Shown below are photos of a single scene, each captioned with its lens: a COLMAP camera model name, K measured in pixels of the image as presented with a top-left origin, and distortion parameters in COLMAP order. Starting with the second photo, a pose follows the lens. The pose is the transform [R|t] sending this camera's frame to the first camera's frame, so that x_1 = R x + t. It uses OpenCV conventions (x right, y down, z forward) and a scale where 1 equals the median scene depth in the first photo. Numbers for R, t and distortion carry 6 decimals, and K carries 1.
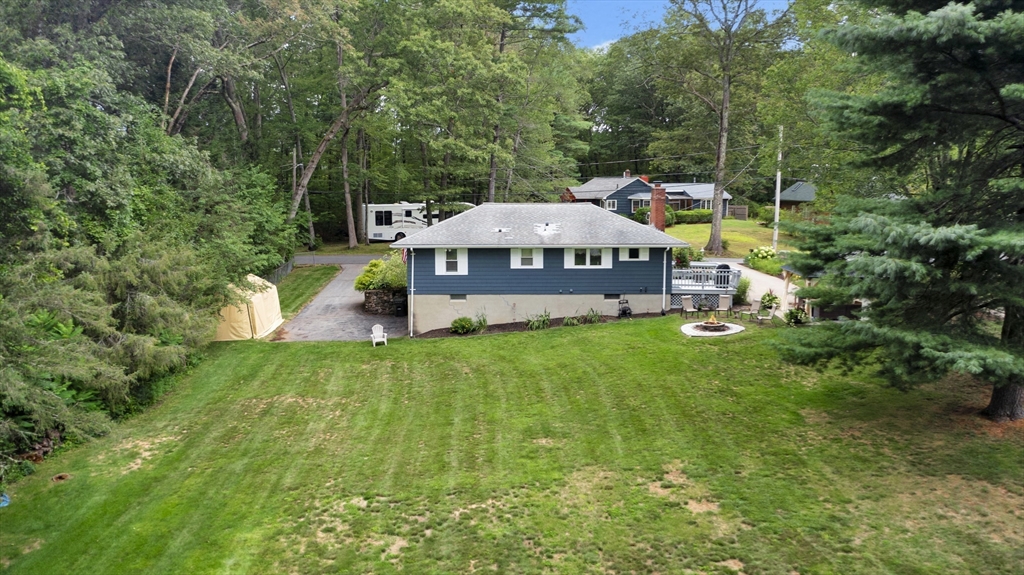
lens RADIAL K [[805.7, 0, 510.0], [0, 805.7, 279.8], [0, 0, 1]] dist [-0.020633, 0.001972]
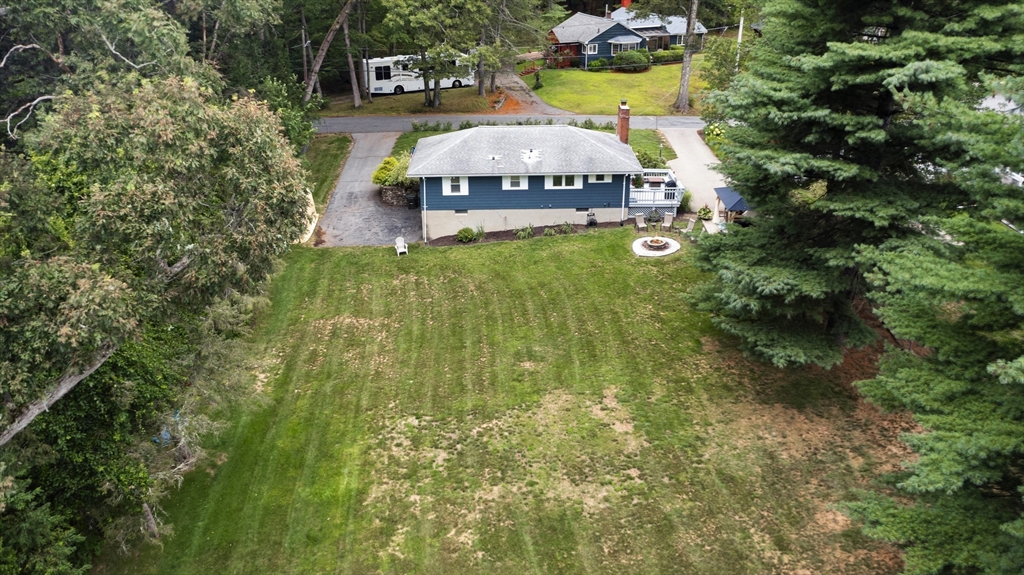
lens RADIAL K [[805.7, 0, 512.4], [0, 805.7, 286.5], [0, 0, 1]] dist [-0.020633, 0.001972]
pose [[0.999761, -0.016290, 0.014600, -0.006040], [0.011042, 0.951948, 0.306061, -0.368204], [-0.018884, -0.305827, 0.951900, -0.356181]]
